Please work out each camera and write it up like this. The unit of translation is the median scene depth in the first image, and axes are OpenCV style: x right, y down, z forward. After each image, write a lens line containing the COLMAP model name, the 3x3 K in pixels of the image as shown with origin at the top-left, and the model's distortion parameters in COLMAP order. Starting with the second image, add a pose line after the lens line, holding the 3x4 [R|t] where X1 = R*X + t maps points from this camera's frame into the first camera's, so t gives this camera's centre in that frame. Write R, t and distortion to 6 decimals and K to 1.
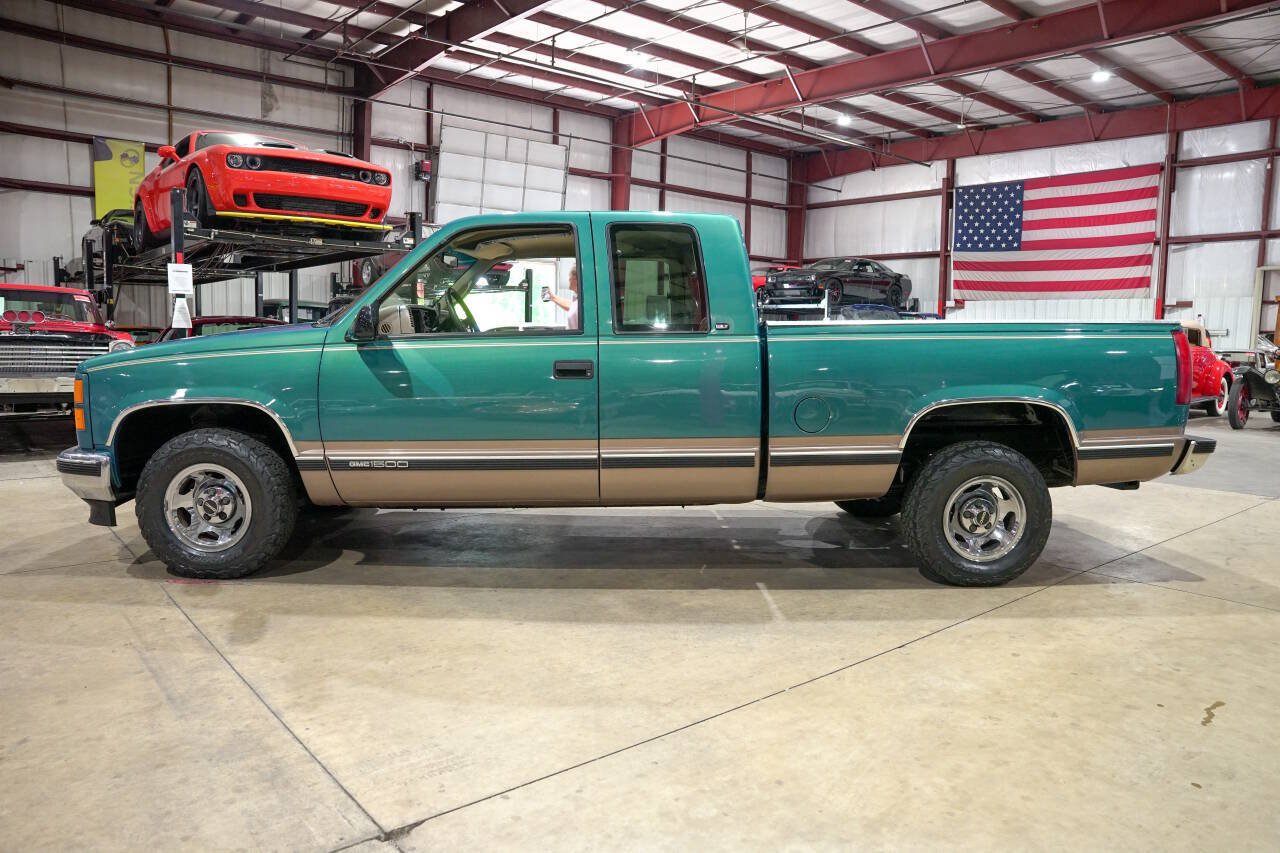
lens RADIAL K [[878.6, 0, 640.0], [0, 878.6, 426.5], [0, 0, 1]] dist [-0.141947, 0.112458]
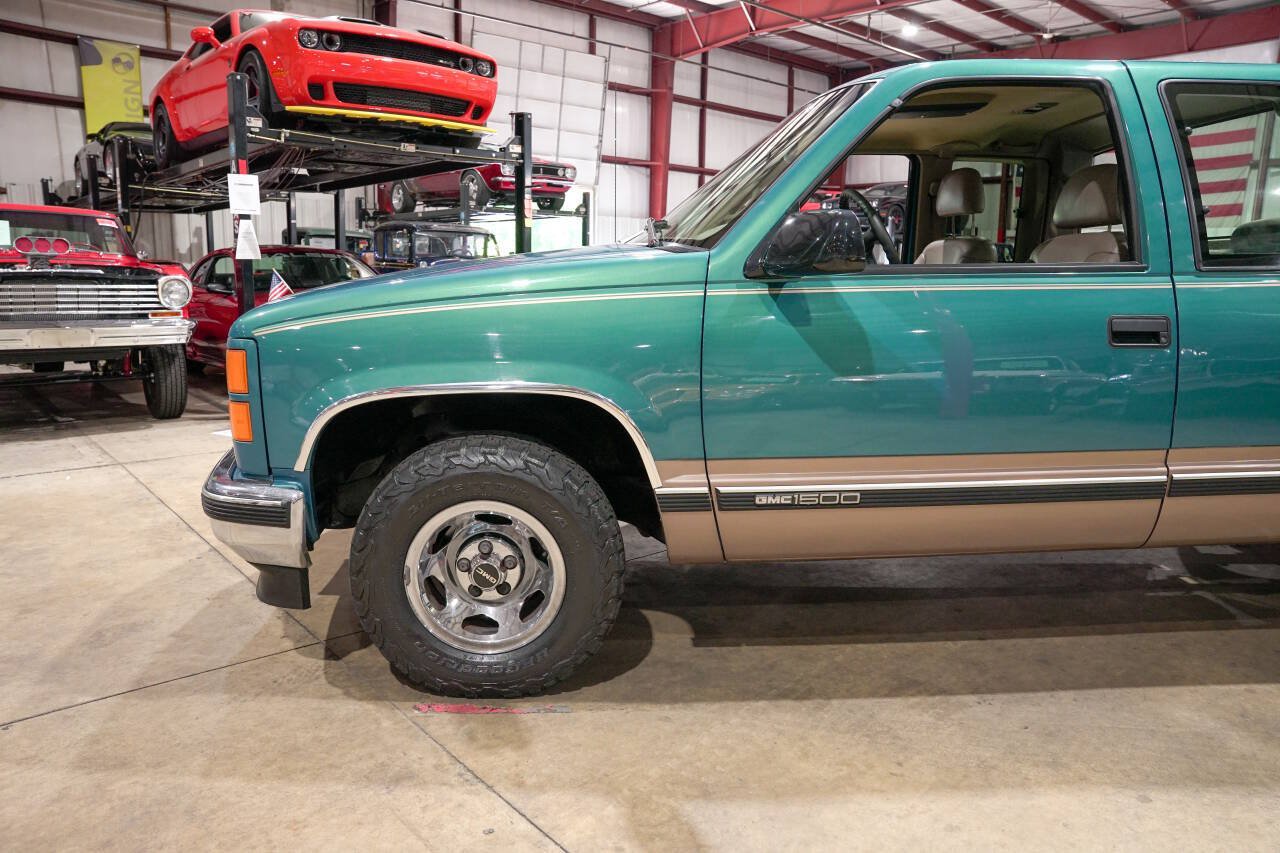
lens RADIAL K [[876.6, 0, 640.0], [0, 876.6, 426.5], [0, 0, 1]] dist [-0.141750, 0.112028]
pose [[0.999732, -0.007703, 0.021815, -0.147694], [0.005979, 0.996933, 0.078027, -0.016774], [-0.022350, -0.077876, 0.996713, 0.155396]]
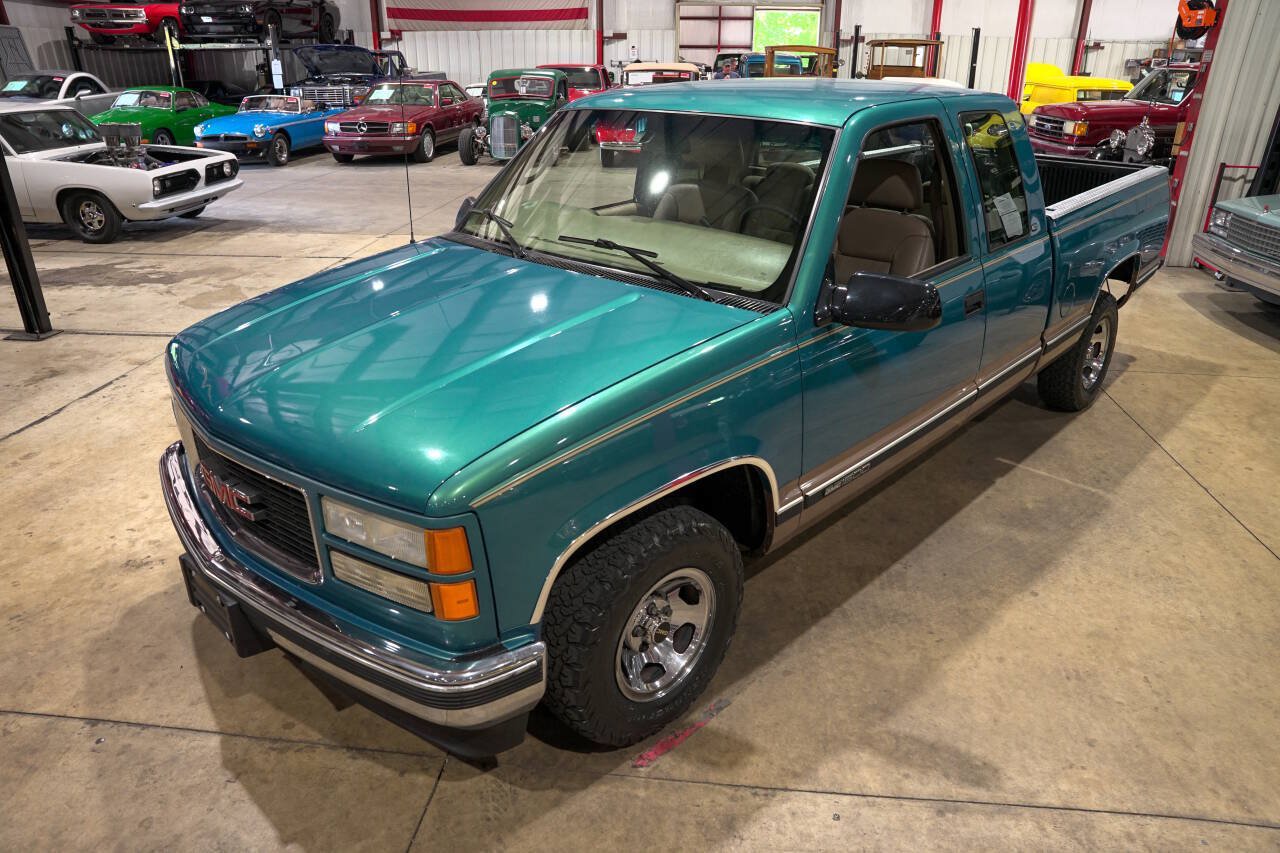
lens RADIAL K [[878.6, 0, 640.0], [0, 878.6, 426.5], [0, 0, 1]] dist [-0.141947, 0.112458]
pose [[0.723660, -0.288118, 0.627140, -0.309559], [0.076176, 0.936485, 0.342336, -0.093553], [-0.685940, -0.199962, 0.699644, 0.213257]]
